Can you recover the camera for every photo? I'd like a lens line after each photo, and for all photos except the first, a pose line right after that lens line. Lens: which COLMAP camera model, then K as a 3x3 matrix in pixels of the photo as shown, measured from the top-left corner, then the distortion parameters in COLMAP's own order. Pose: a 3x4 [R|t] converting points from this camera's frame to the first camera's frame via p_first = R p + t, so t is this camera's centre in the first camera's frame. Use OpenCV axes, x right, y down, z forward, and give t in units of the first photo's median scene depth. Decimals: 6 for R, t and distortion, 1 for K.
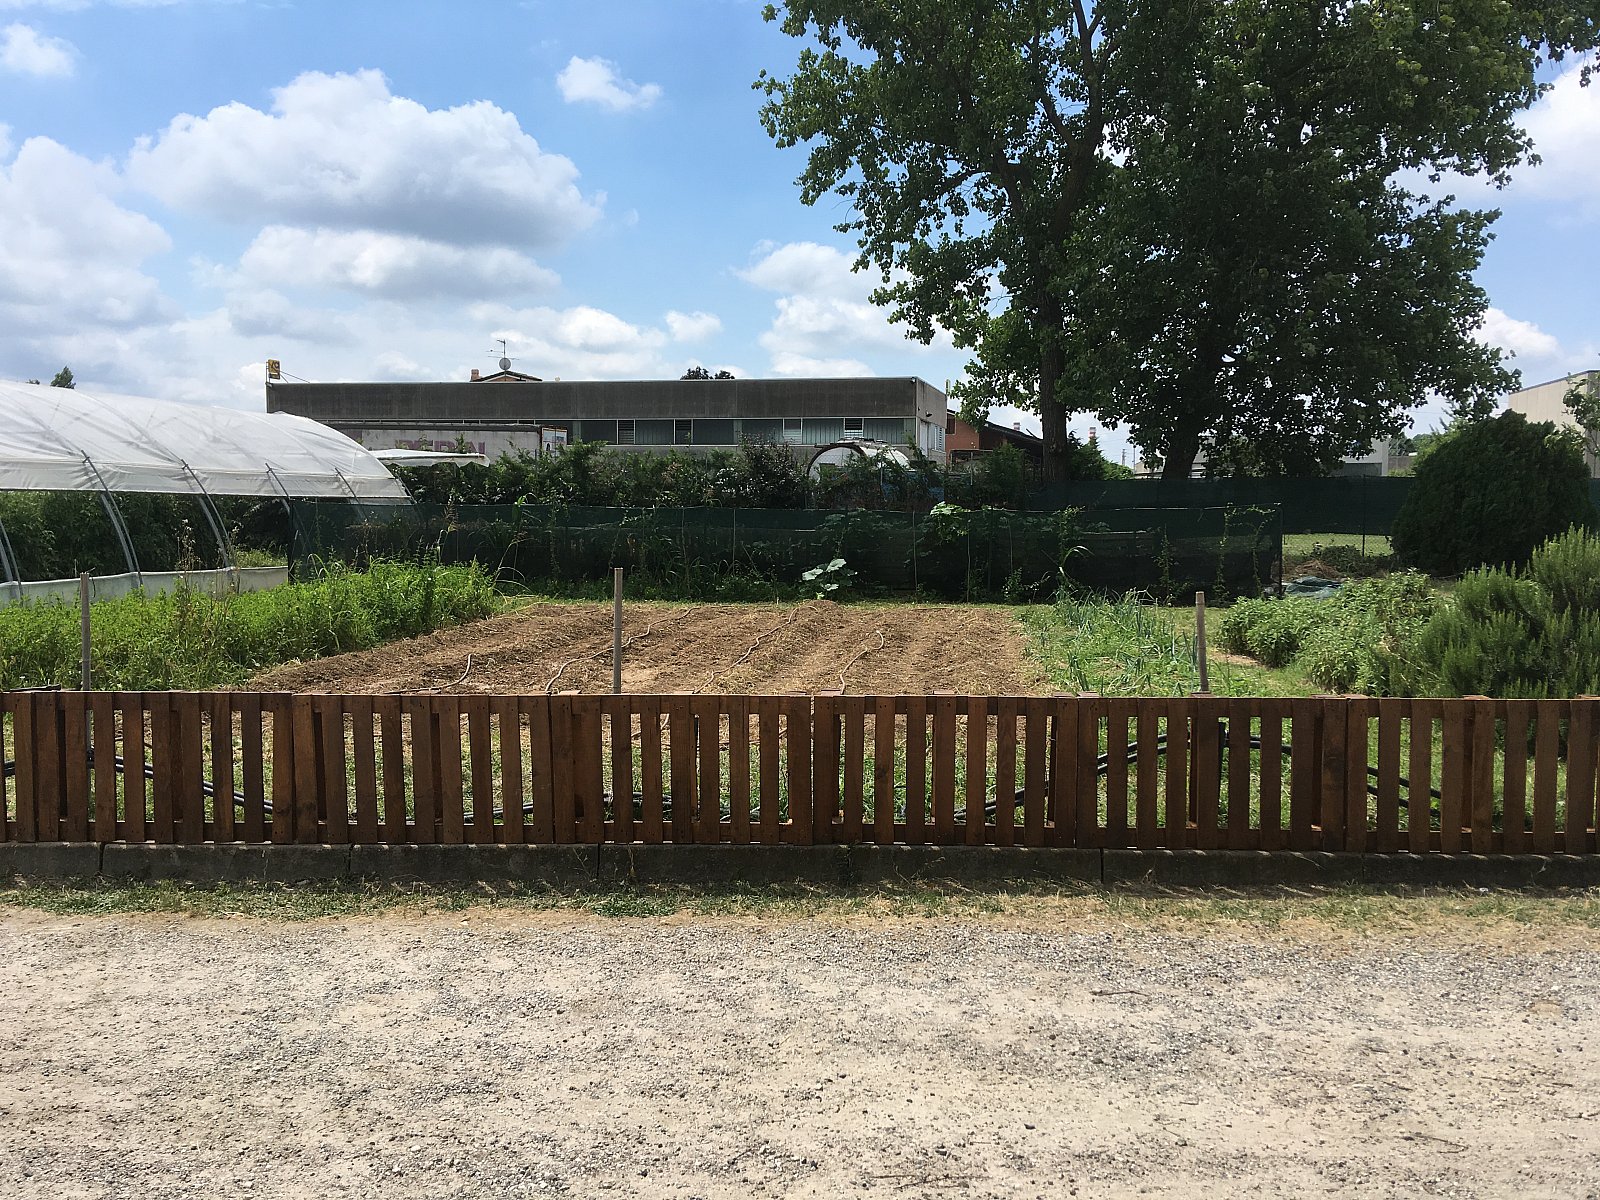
lens RADIAL K [[1324.5, 0, 800.0], [0, 1324.5, 600.0], [0, 0, 1]] dist [0.050053, 0.002699]
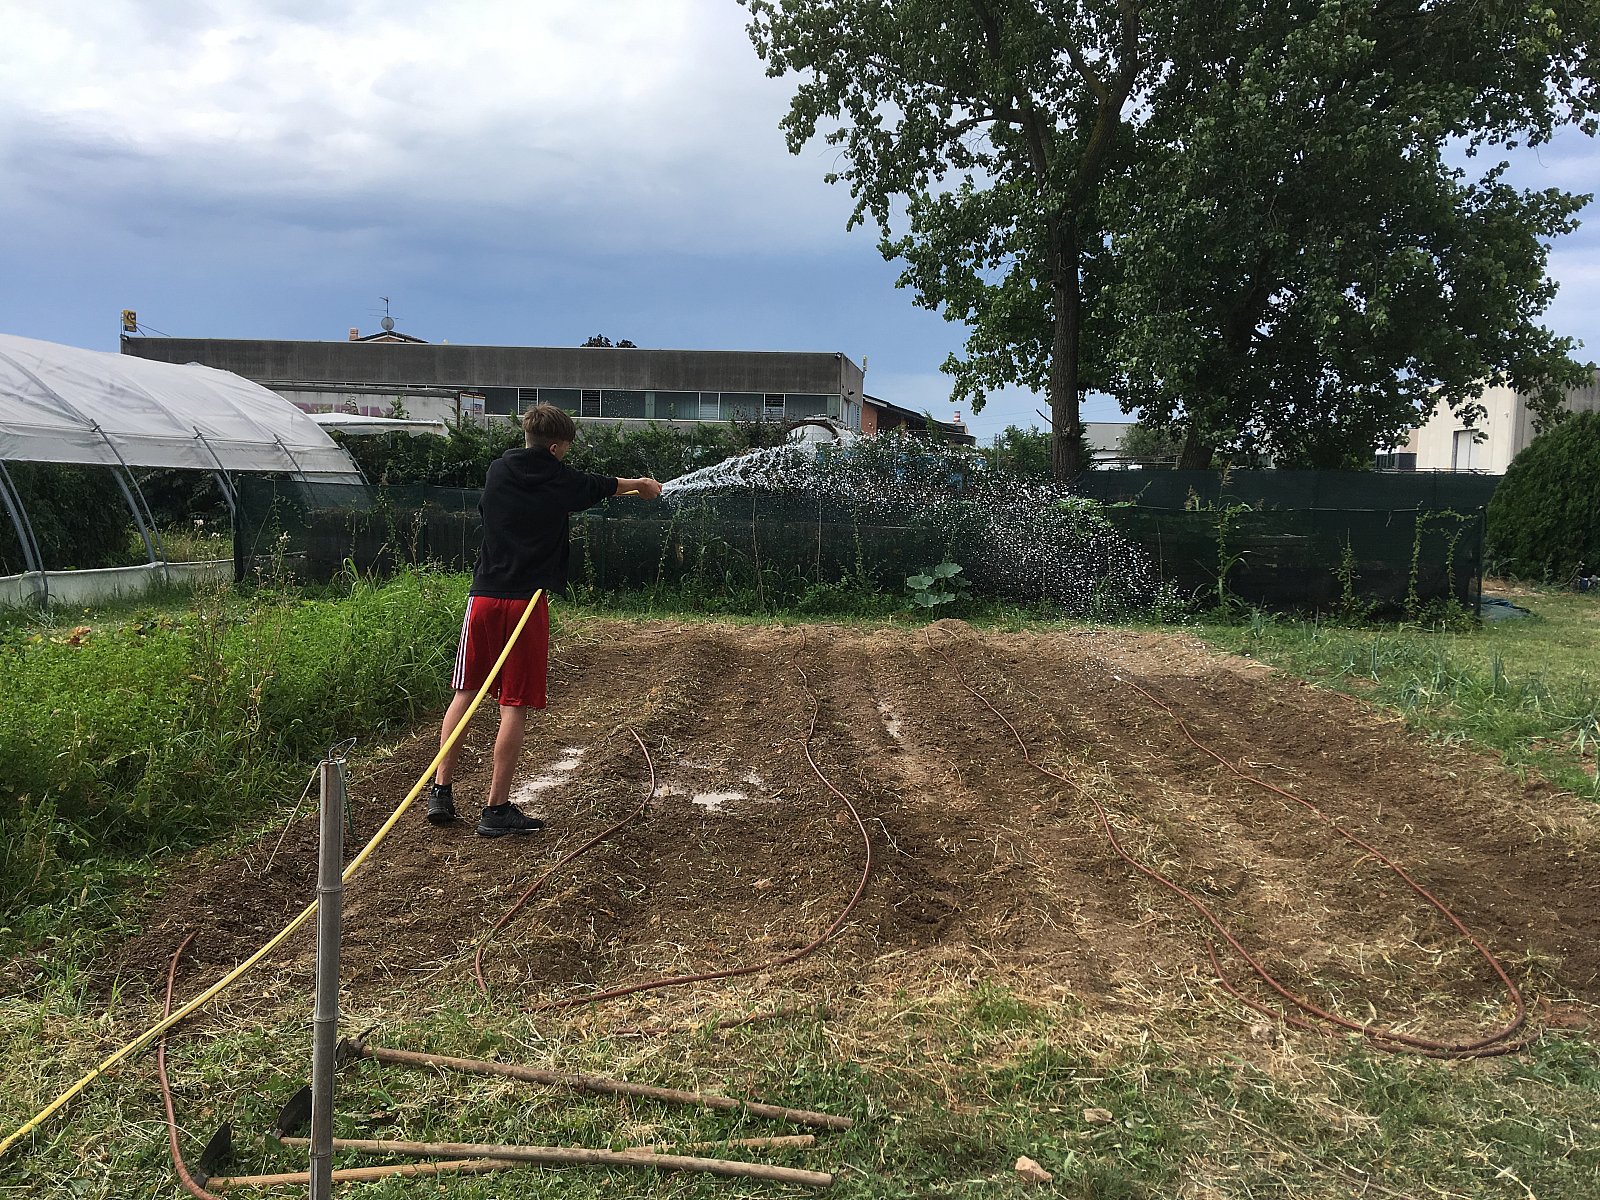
lens RADIAL K [[1333.9, 0, 800.0], [0, 1333.9, 600.0], [0, 0, 1]] dist [0.071229, -0.115368]
pose [[0.994867, 0.013093, 0.100340, -0.075183], [-0.014670, 0.999780, 0.014994, -0.010855], [-0.100121, -0.016390, 0.994840, 0.108128]]
